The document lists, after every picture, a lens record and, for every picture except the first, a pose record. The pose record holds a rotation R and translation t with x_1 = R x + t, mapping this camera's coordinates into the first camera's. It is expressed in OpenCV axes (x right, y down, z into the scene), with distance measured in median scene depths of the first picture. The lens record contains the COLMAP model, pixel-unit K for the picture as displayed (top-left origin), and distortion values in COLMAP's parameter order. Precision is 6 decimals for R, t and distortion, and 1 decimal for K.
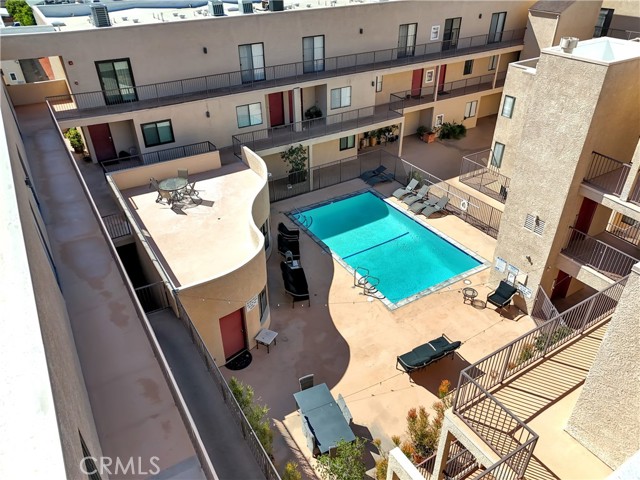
lens RADIAL K [[468.9, 0, 320.0], [0, 468.9, 240.0], [0, 0, 1]] dist [0.110427, -0.118936]
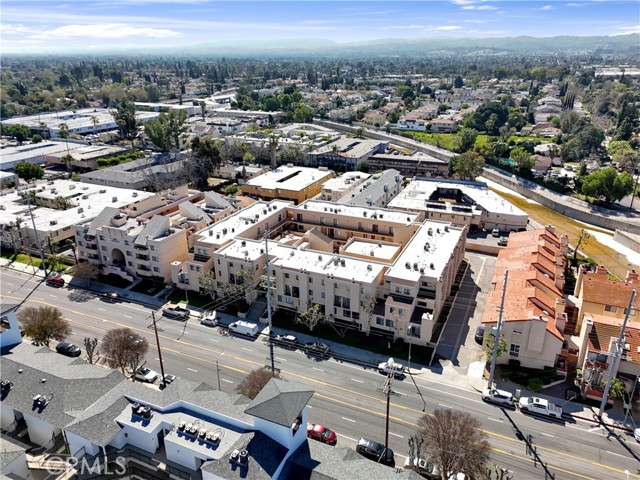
lens RADIAL K [[468.9, 0, 320.0], [0, 468.9, 240.0], [0, 0, 1]] dist [0.110427, -0.118936]
pose [[0.560003, 0.307737, -0.769217, 4.110102], [-0.451004, 0.892066, 0.028547, -0.358562], [0.694977, 0.330933, 0.638350, -2.324994]]
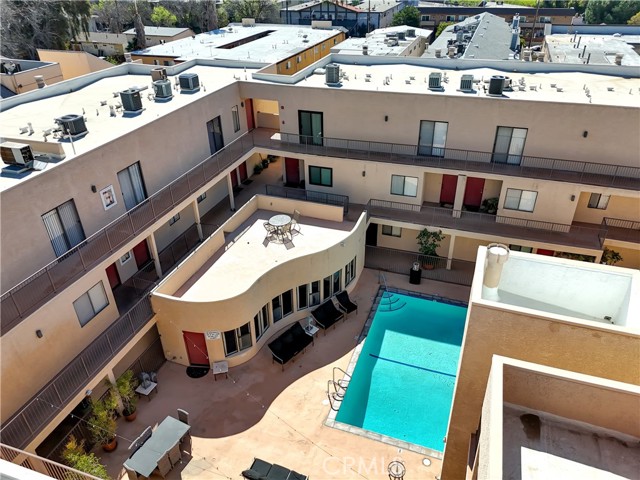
lens RADIAL K [[477.0, 0, 320.0], [0, 477.0, 240.0], [0, 0, 1]] dist [0.117489, -0.125286]
pose [[0.626448, 0.396282, -0.671211, 0.526778], [-0.416118, 0.898169, 0.141910, -0.256952], [0.659097, 0.190404, 0.727556, 0.175229]]
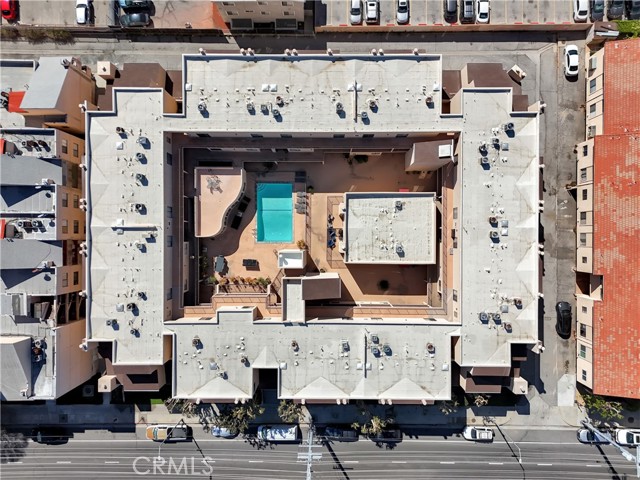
lens RADIAL K [[468.9, 0, 320.0], [0, 468.9, 240.0], [0, 0, 1]] dist [0.110427, -0.118936]
pose [[0.852986, 0.521577, 0.019286, 0.406892], [-0.292570, 0.447214, 0.845223, -2.549789], [0.432224, -0.726606, 0.534065, -0.601168]]
